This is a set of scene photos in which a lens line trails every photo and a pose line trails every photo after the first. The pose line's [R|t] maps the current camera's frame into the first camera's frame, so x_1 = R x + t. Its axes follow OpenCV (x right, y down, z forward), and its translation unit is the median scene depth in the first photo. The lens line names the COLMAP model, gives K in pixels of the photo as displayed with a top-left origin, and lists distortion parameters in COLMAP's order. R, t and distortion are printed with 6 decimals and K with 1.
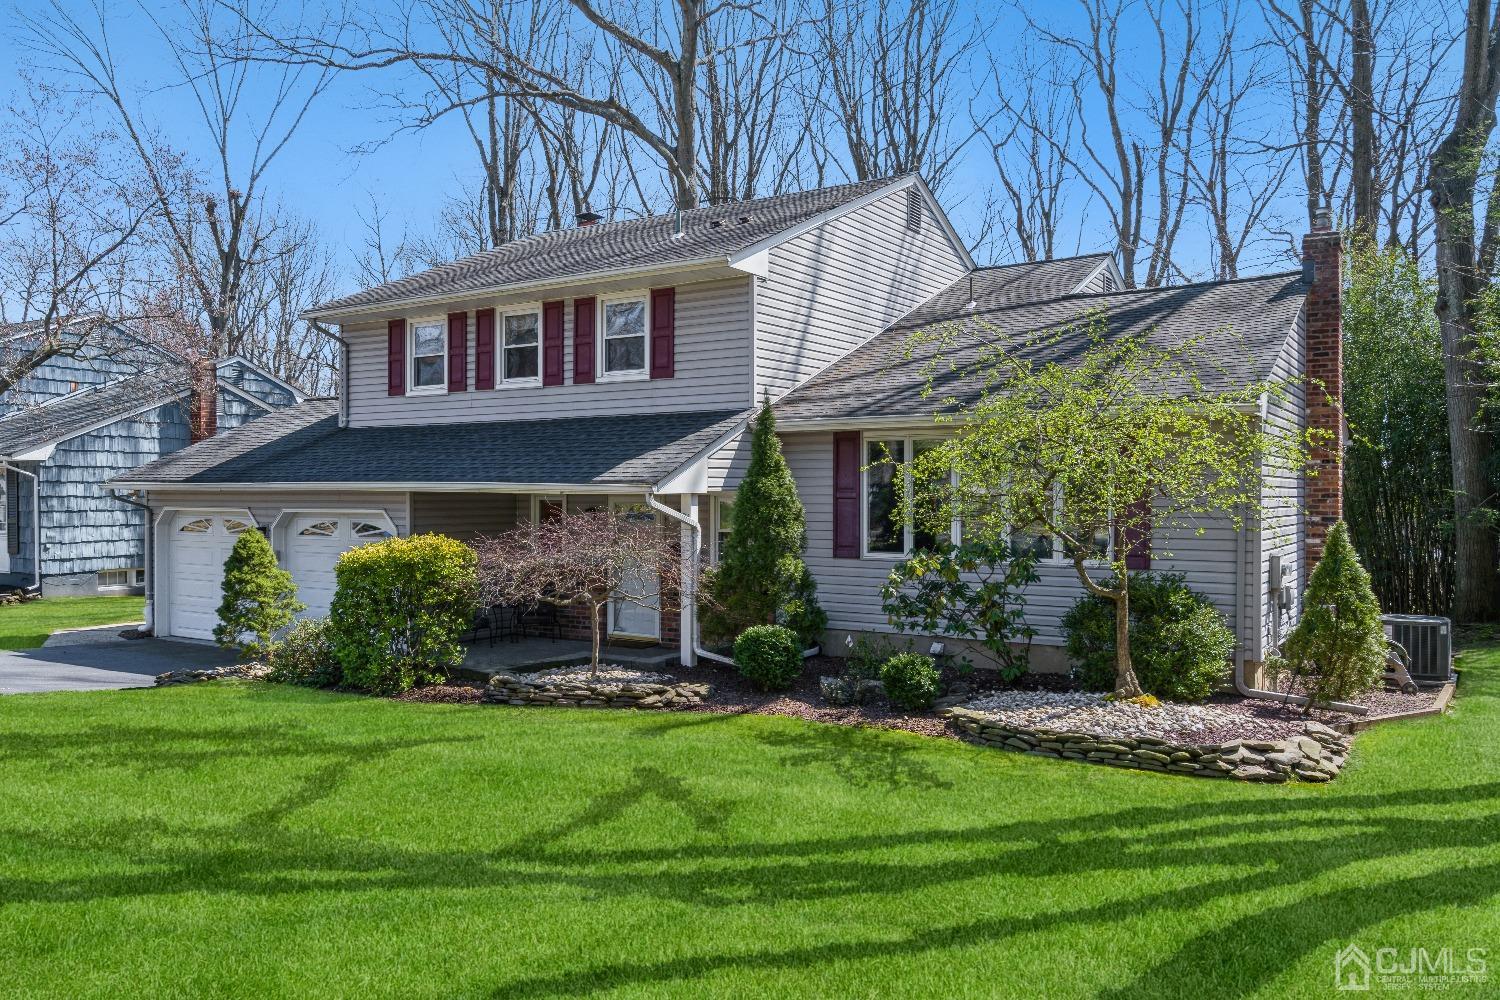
lens RADIAL K [[1161.9, 0, 750.0], [0, 1161.9, 500.0], [0, 0, 1]] dist [0.007051, 0.002698]
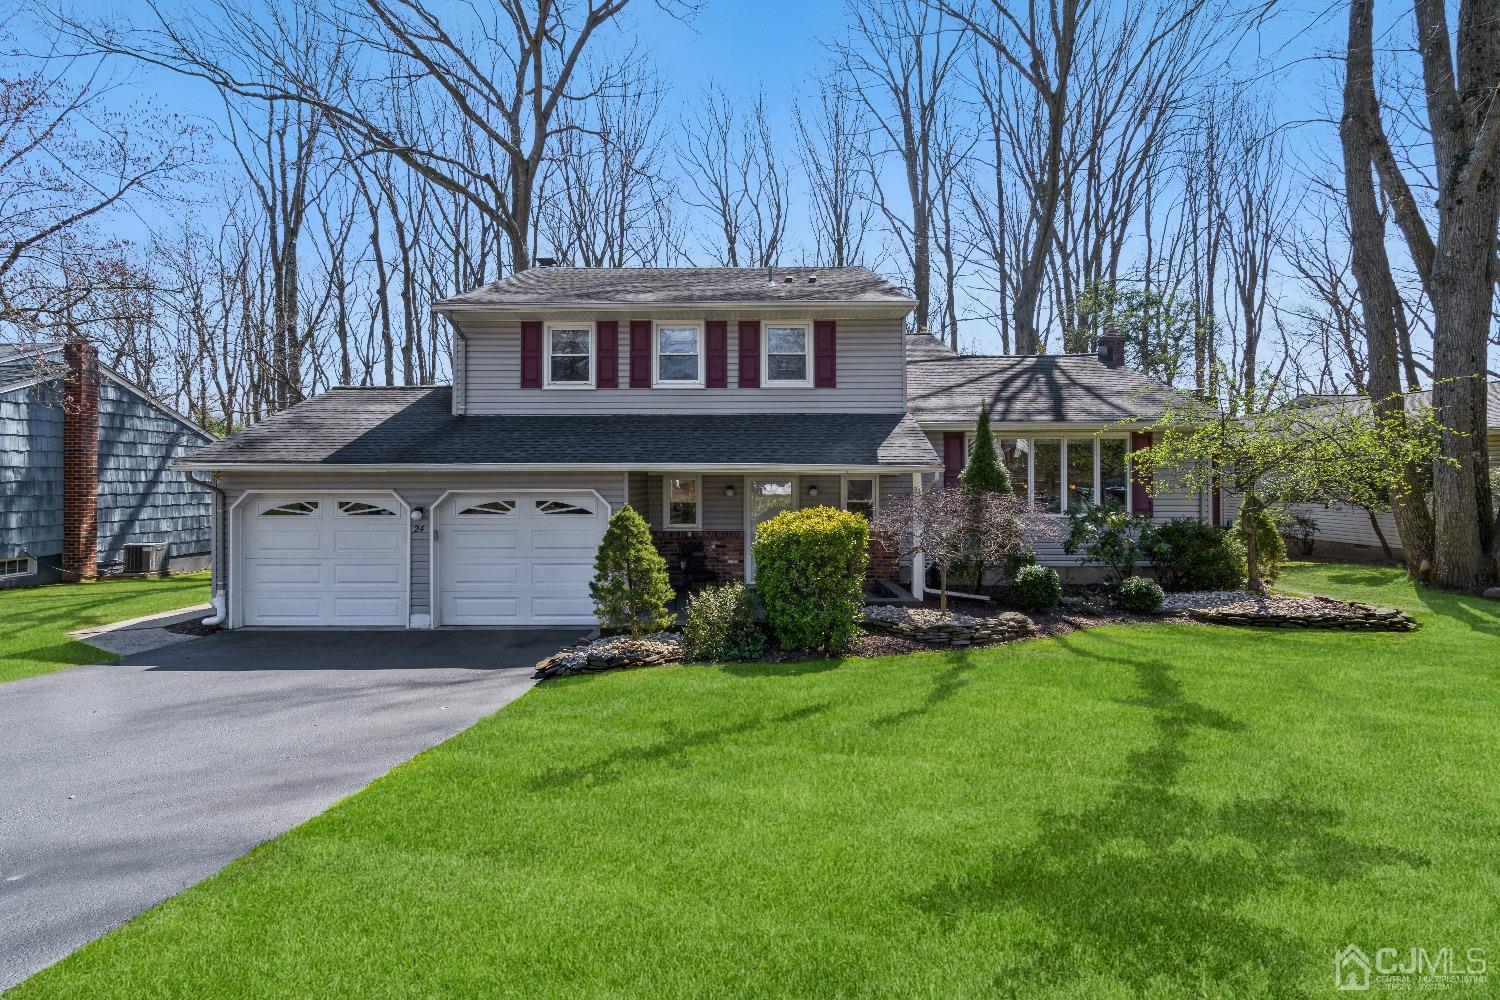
lens RADIAL K [[682.3, 0, 746.6], [0, 682.3, 475.9], [0, 0, 1]] dist [0.001058, -0.000005]
pose [[0.839821, -0.003180, 0.542854, -0.536834], [0.006687, 0.999968, -0.004488, -0.000230], [-0.542822, 0.007399, 0.839815, 0.363092]]
